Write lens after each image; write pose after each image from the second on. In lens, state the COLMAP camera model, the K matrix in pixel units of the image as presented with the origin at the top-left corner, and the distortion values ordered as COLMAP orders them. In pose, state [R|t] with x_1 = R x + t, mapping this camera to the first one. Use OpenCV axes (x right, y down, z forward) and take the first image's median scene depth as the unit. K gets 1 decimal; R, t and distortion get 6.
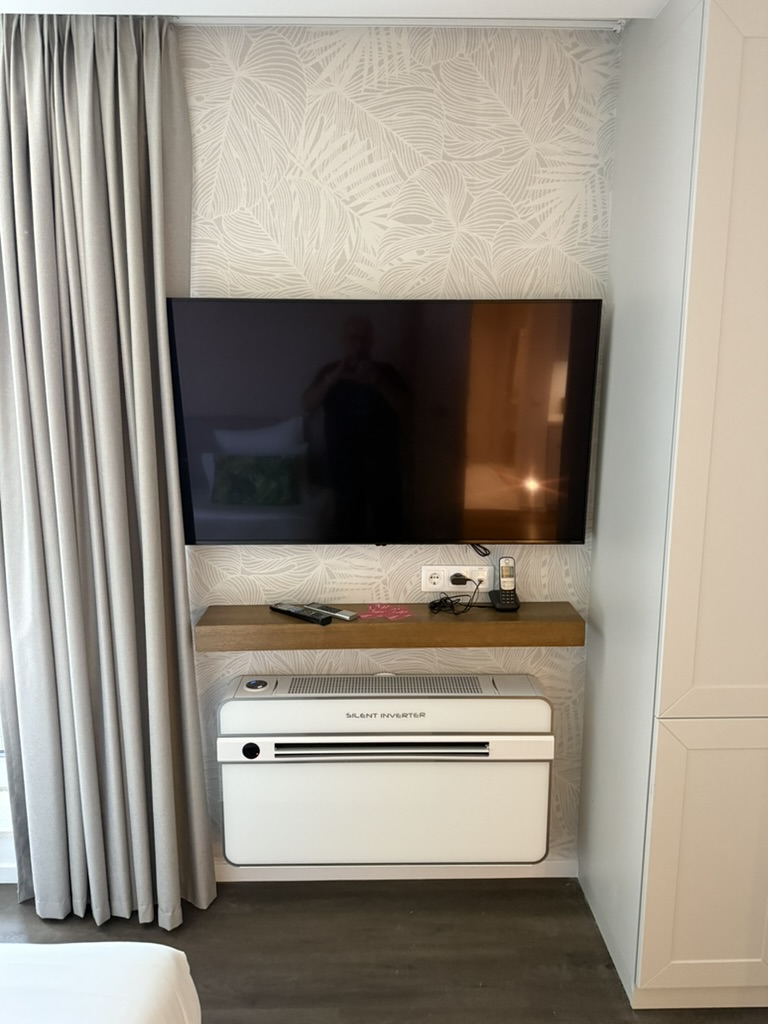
lens RADIAL K [[721.8, 0, 386.1], [0, 721.8, 518.5], [0, 0, 1]] dist [0.010200, -0.028449]
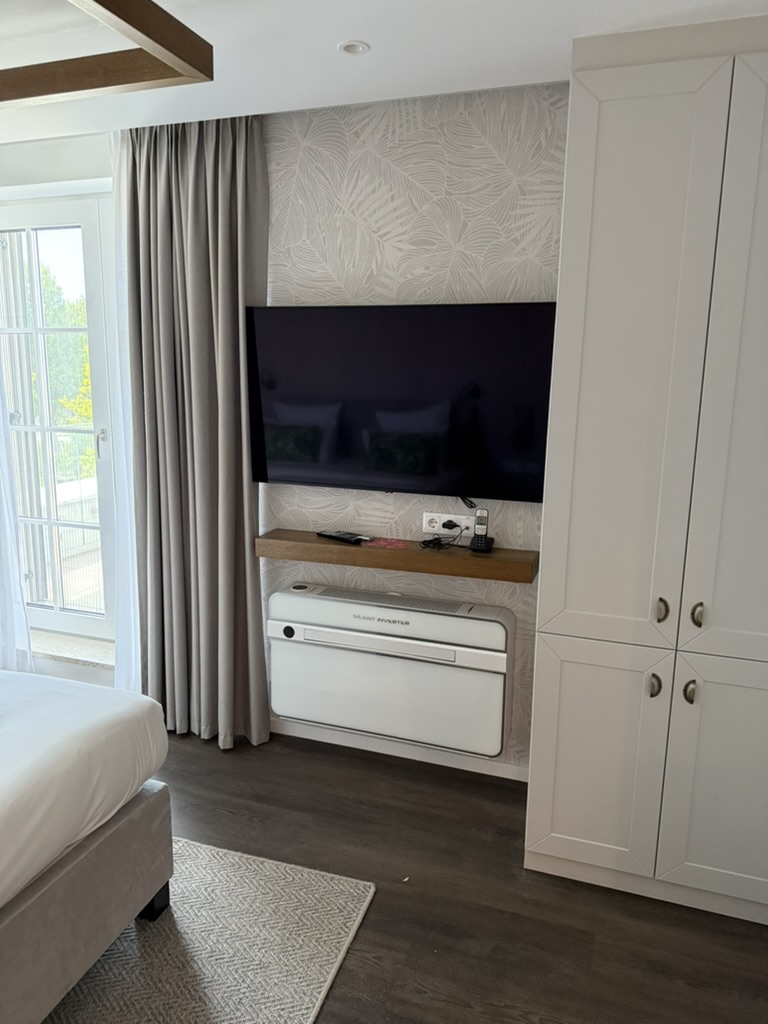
lens RADIAL K [[712.2, 0, 387.6], [0, 712.2, 525.0], [0, 0, 1]] dist [0.053325, -0.126950]
pose [[0.938998, 0.085124, -0.333221, 0.448075], [-0.078606, 0.996359, 0.033022, 0.055834], [0.334818, -0.004815, 0.942270, -0.239535]]
